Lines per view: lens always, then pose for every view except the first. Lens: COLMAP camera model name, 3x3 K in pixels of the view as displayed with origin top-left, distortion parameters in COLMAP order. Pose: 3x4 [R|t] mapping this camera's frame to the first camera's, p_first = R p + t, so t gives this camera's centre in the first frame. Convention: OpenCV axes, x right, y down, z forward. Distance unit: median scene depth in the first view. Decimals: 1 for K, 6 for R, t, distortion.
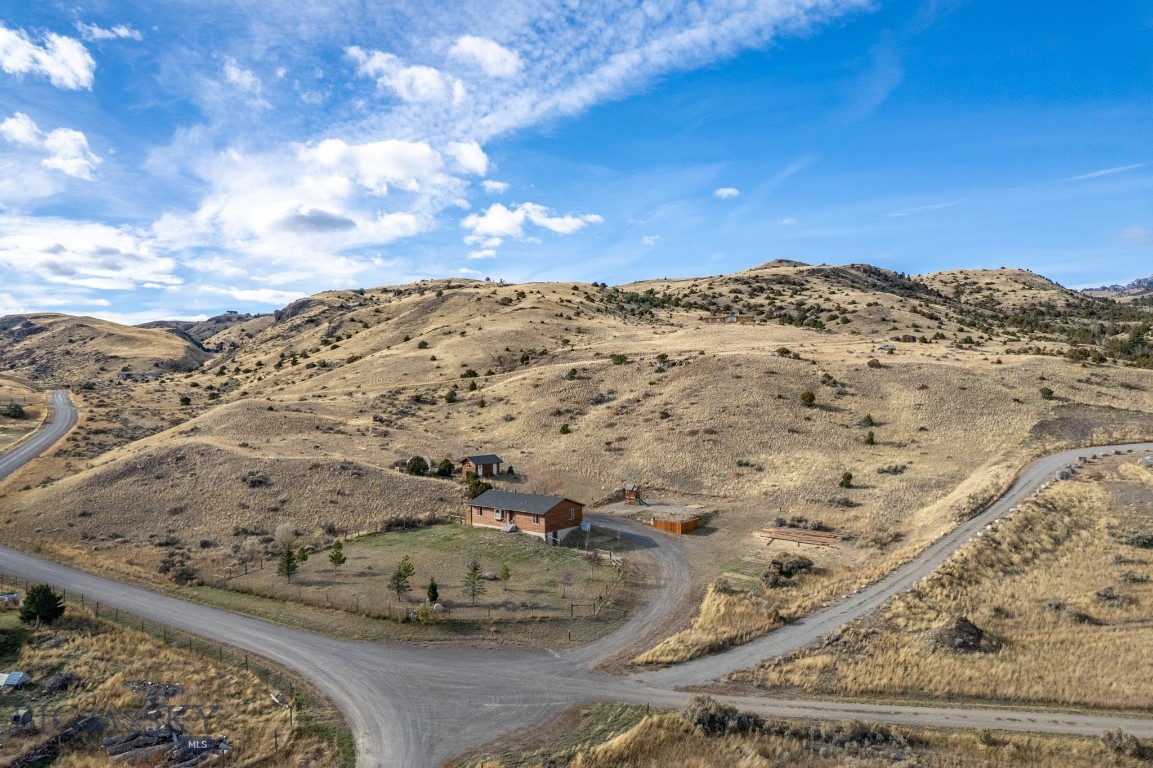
lens RADIAL K [[740.3, 0, 575.9], [0, 740.3, 384.5], [0, 0, 1]] dist [-0.077236, 0.065713]
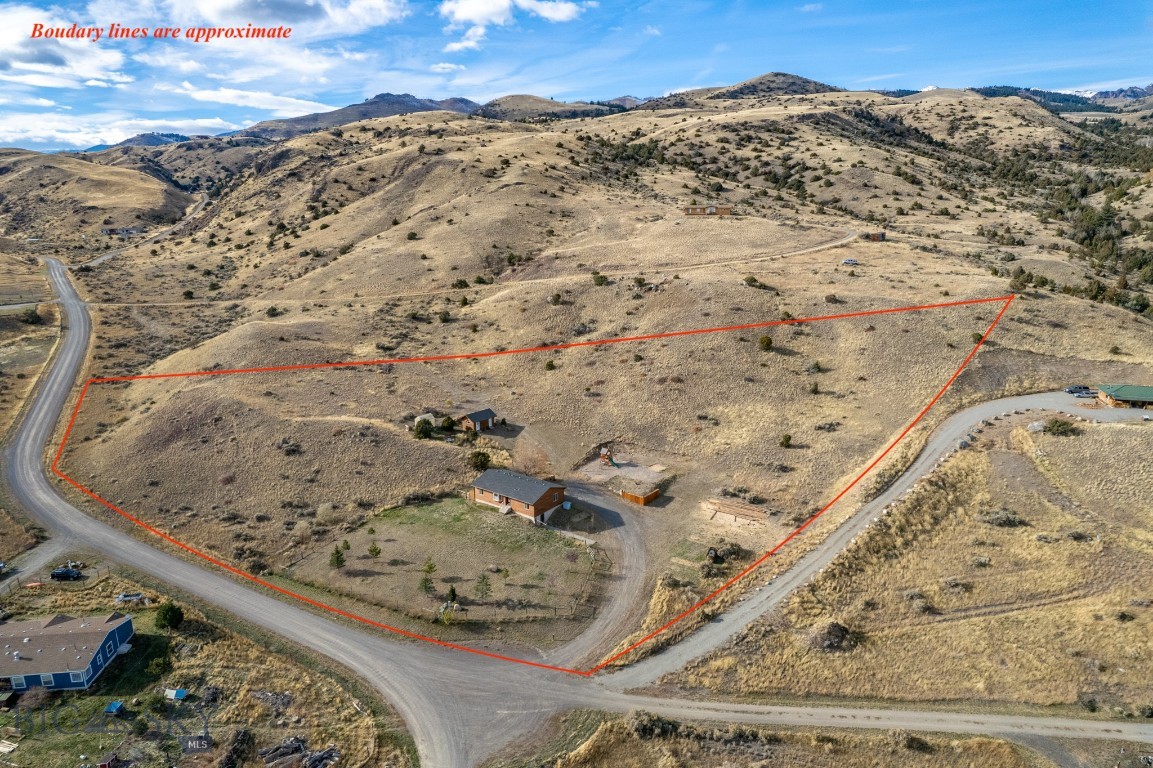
lens RADIAL K [[740.3, 0, 575.8], [0, 740.3, 391.9], [0, 0, 1]] dist [-0.077236, 0.065713]
pose [[0.999844, -0.009262, 0.015063, 0.008408], [0.004939, 0.964221, 0.265055, -0.240975], [-0.016979, -0.264939, 0.964116, -0.116142]]
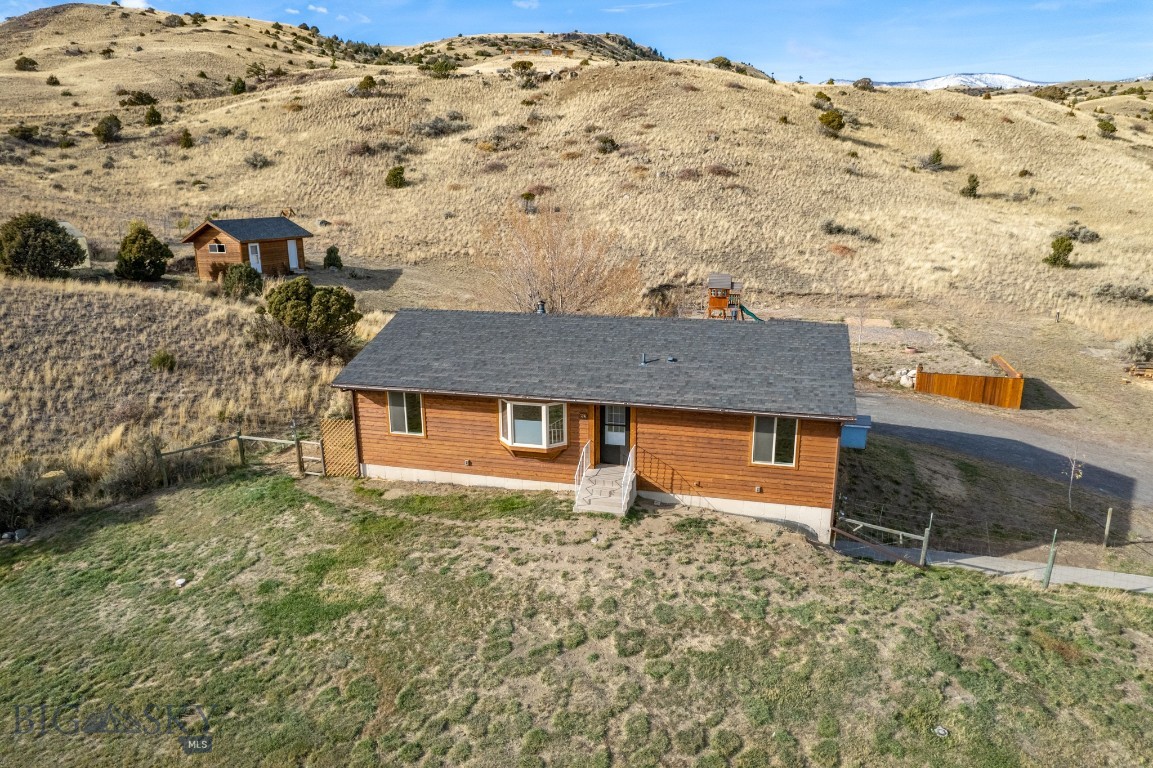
lens RADIAL K [[740.3, 0, 578.3], [0, 740.3, 389.8], [0, 0, 1]] dist [-0.077236, 0.065713]
pose [[0.917761, -0.100675, 0.384160, -0.125639], [-0.002739, 0.965707, 0.259621, 0.084316], [-0.397123, -0.239322, 0.886013, 0.606426]]
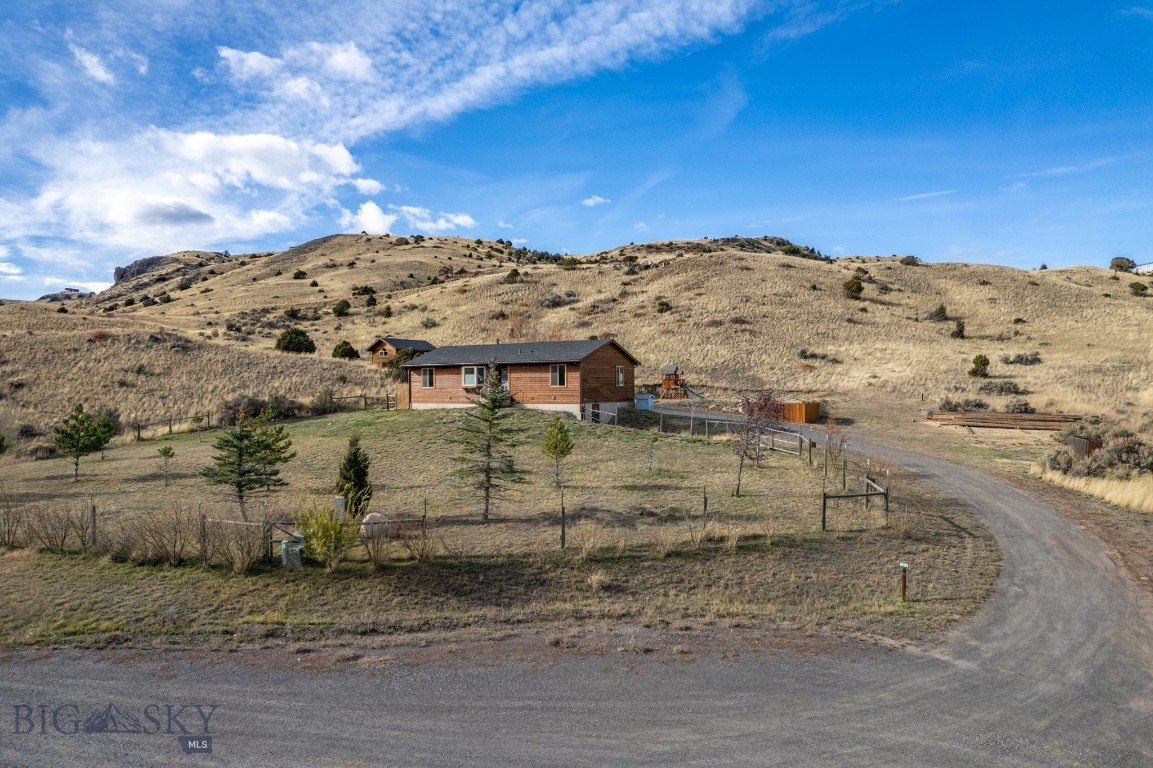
lens RADIAL K [[740.3, 0, 576.4], [0, 740.3, 380.9], [0, 0, 1]] dist [-0.077236, 0.065713]
pose [[0.987219, 0.002579, 0.159351, -0.084312], [-0.001579, 0.999978, -0.006406, 0.134368], [-0.159364, 0.006073, 0.987201, 0.376150]]
